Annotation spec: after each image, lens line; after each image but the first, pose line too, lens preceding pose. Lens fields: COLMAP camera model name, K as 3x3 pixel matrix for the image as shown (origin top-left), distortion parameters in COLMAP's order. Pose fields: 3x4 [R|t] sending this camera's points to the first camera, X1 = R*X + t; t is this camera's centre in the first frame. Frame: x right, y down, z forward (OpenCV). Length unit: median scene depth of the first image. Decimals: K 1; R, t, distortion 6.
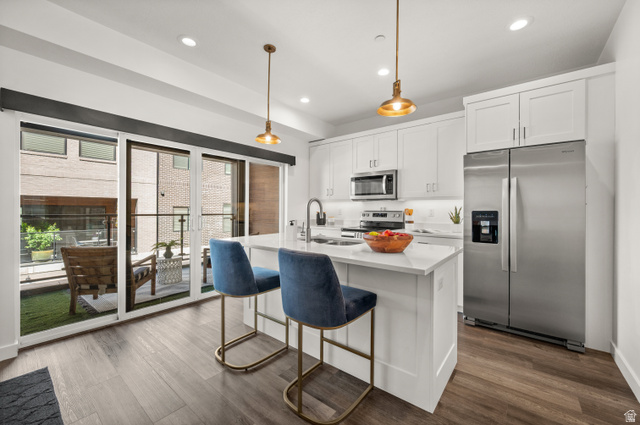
lens RADIAL K [[254.1, 0, 322.6], [0, 254.1, 210.6], [0, 0, 1]] dist [-0.000126, -0.000012]
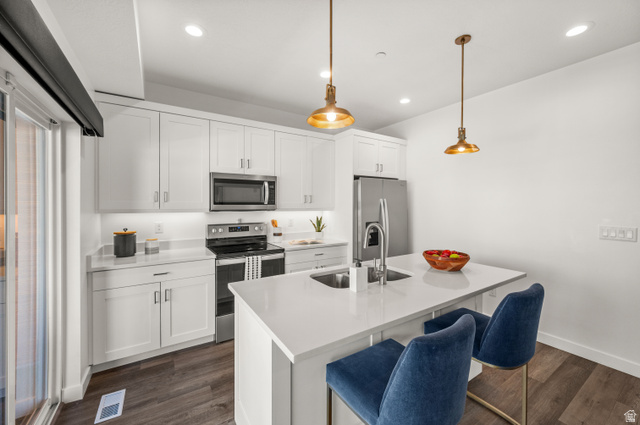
lens RADIAL K [[254.1, 0, 321.7], [0, 254.1, 206.3], [0, 0, 1]] dist [-0.000126, -0.000012]
pose [[0.318297, -0.009254, 0.947946, -0.479957], [0.010651, 0.999924, 0.006185, -0.060162], [-0.947931, 0.008128, 0.318371, 0.556612]]
